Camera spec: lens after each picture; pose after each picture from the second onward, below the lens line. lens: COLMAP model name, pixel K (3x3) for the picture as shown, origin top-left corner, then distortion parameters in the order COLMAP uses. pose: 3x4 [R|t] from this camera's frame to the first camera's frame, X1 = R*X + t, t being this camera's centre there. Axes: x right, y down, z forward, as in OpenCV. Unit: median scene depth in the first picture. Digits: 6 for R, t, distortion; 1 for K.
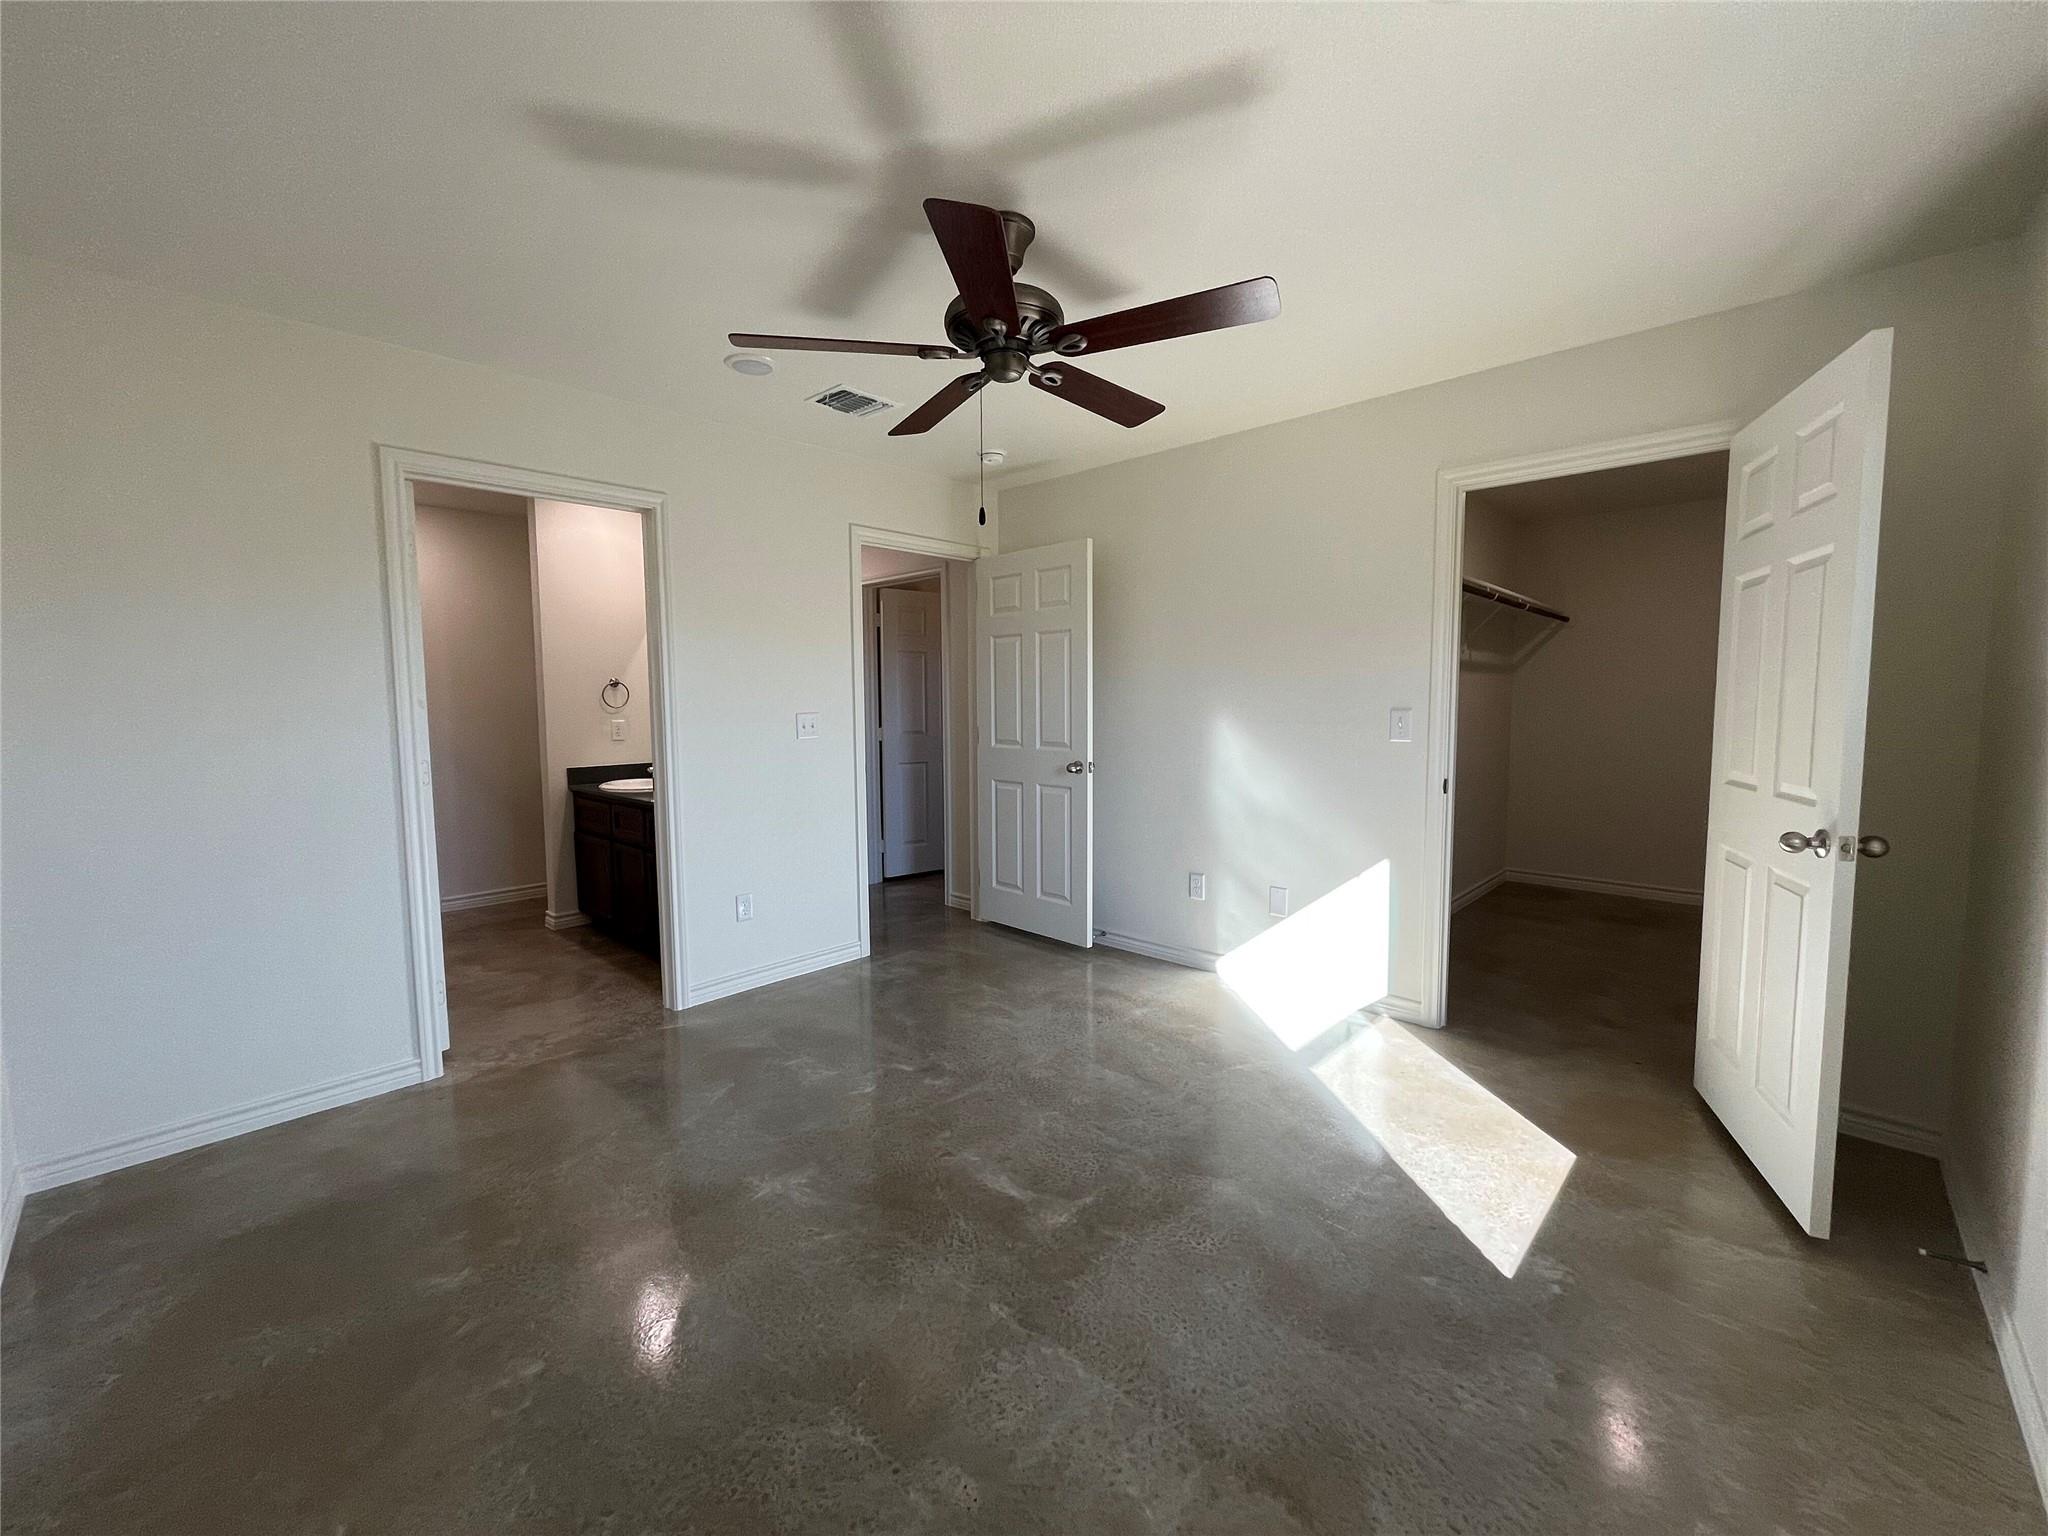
lens RADIAL K [[829.7, 0, 1019.2], [0, 829.7, 761.9], [0, 0, 1]] dist [-0.000467, 0.000179]
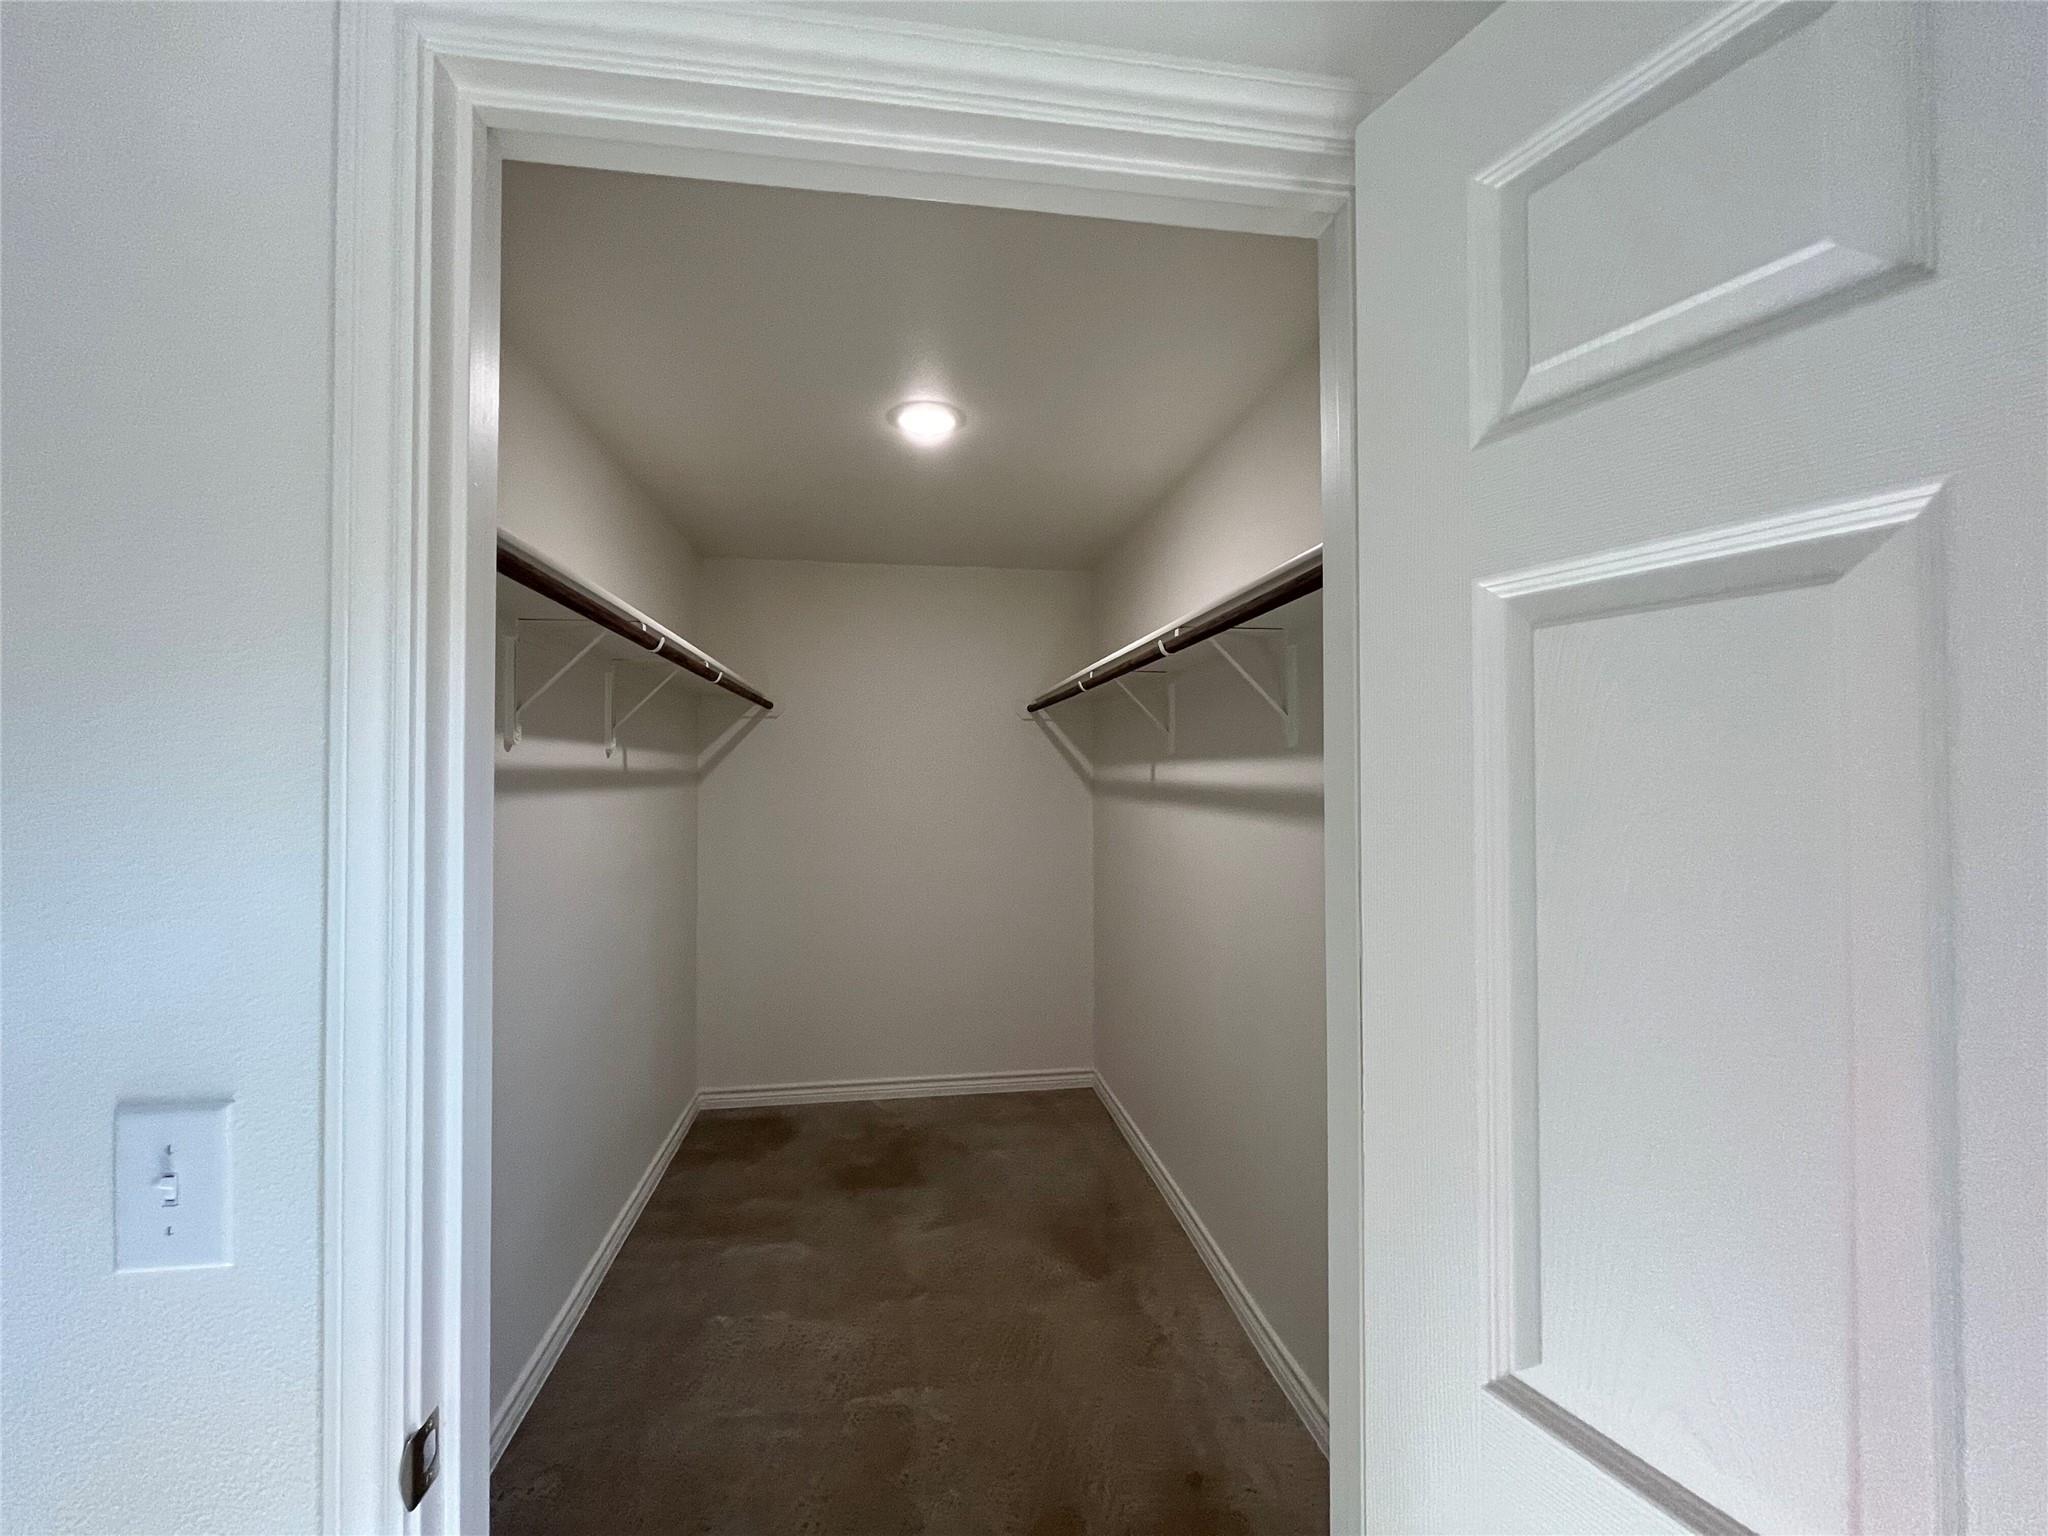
lens RADIAL K [[829.7, 0, 1019.2], [0, 829.7, 761.9], [0, 0, 1]] dist [-0.000467, 0.000179]
pose [[0.618182, 0.015347, 0.785885, 0.573831], [0.057086, 0.996293, -0.064361, -0.159066], [-0.783959, 0.084650, 0.615014, 0.962431]]
